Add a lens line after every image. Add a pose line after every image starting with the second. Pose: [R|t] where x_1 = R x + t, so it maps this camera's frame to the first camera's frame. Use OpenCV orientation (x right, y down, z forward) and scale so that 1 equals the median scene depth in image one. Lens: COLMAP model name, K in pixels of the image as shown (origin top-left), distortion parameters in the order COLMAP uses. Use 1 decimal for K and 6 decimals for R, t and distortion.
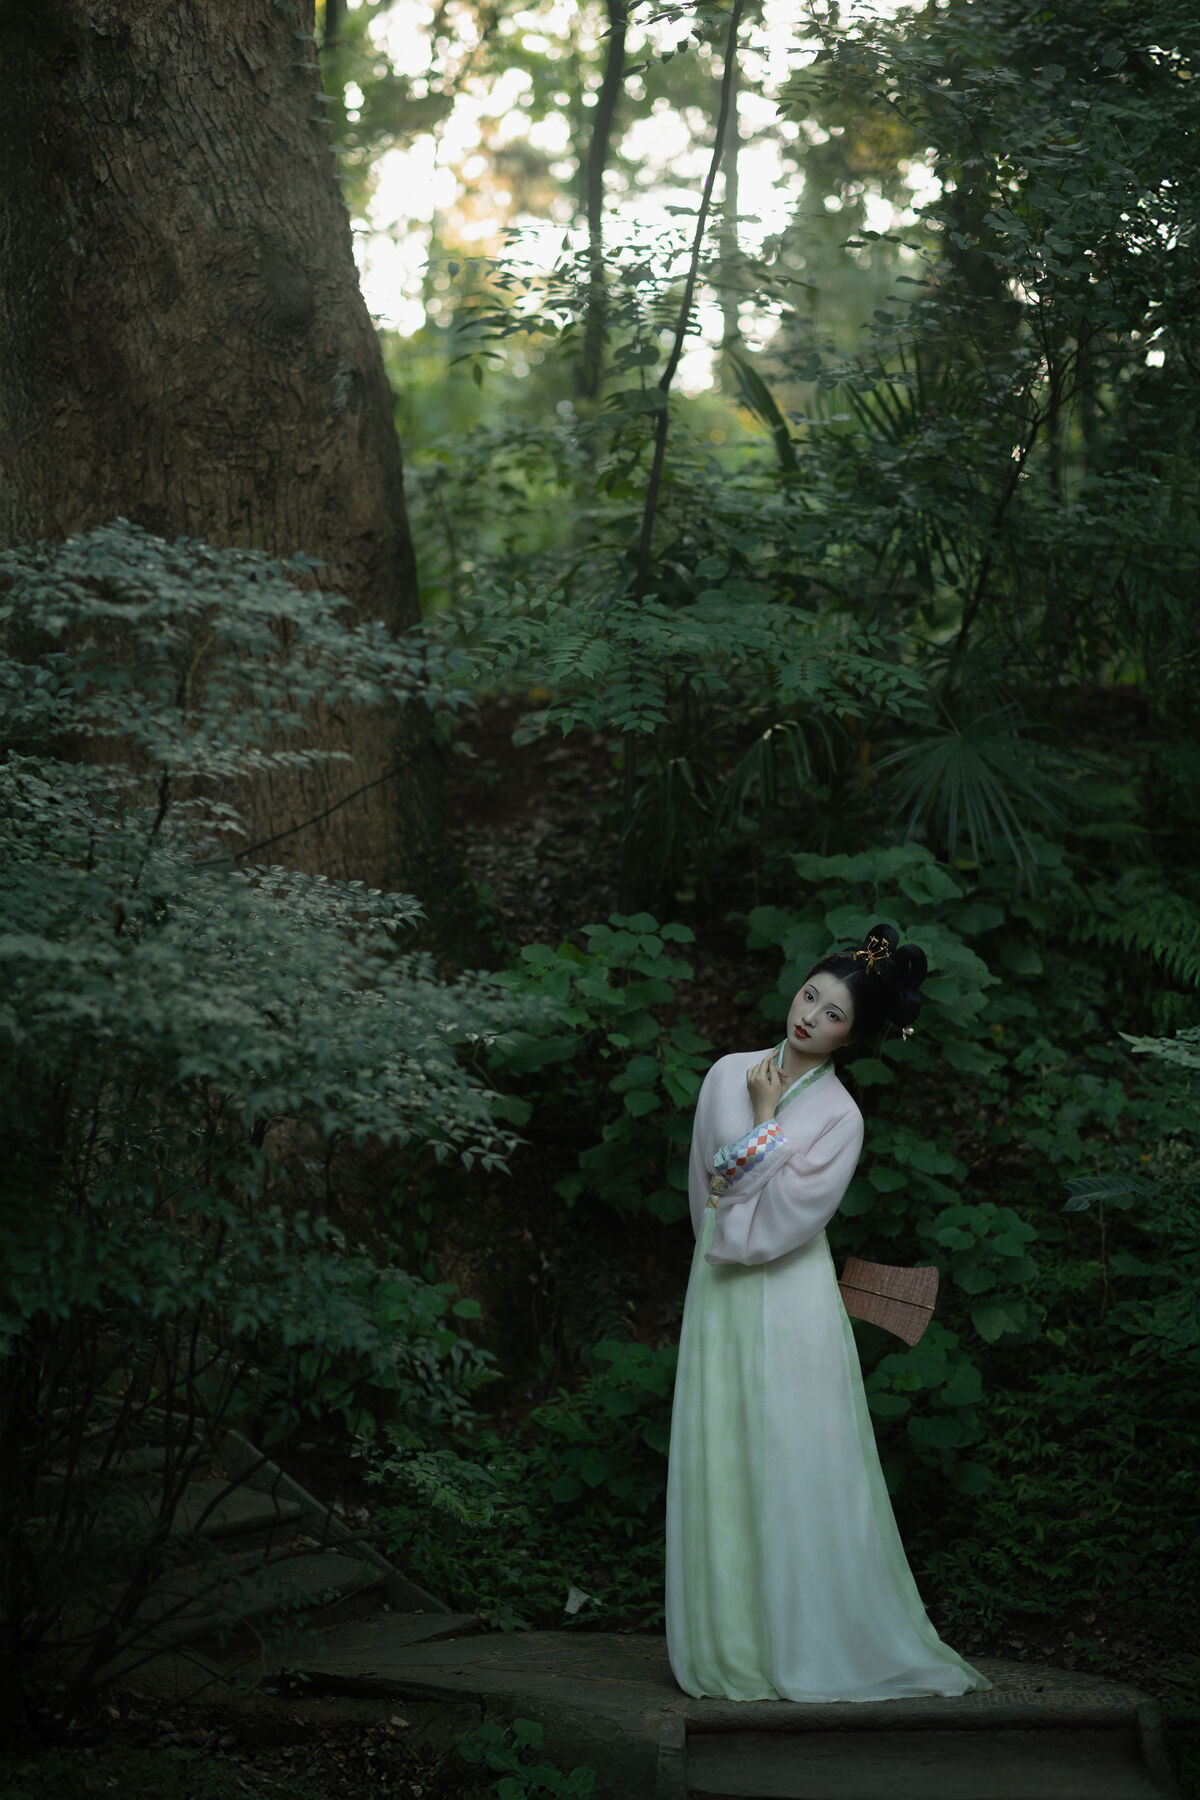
lens RADIAL K [[4013.6, 0, 603.0], [0, 4013.6, 823.0], [0, 0, 1]] dist [0.047110, 0.295495]
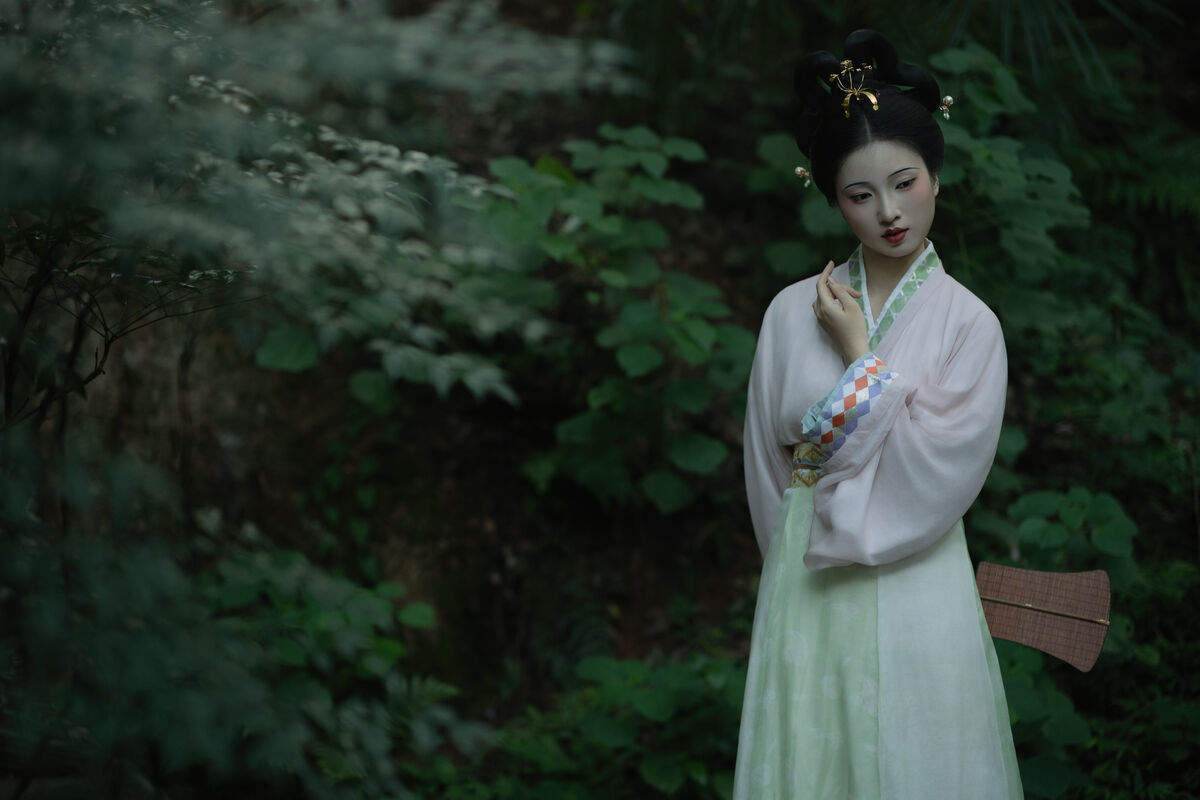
lens RADIAL K [[2822.5, 0, 600.0], [0, 2822.5, 400.0], [0, 0, 1]] dist [0.096601, -0.658393]
pose [[0.999239, 0.009154, 0.037924, -0.019386], [-0.011160, 0.998530, 0.053035, 0.048136], [-0.037383, -0.053418, 0.997872, 0.442360]]
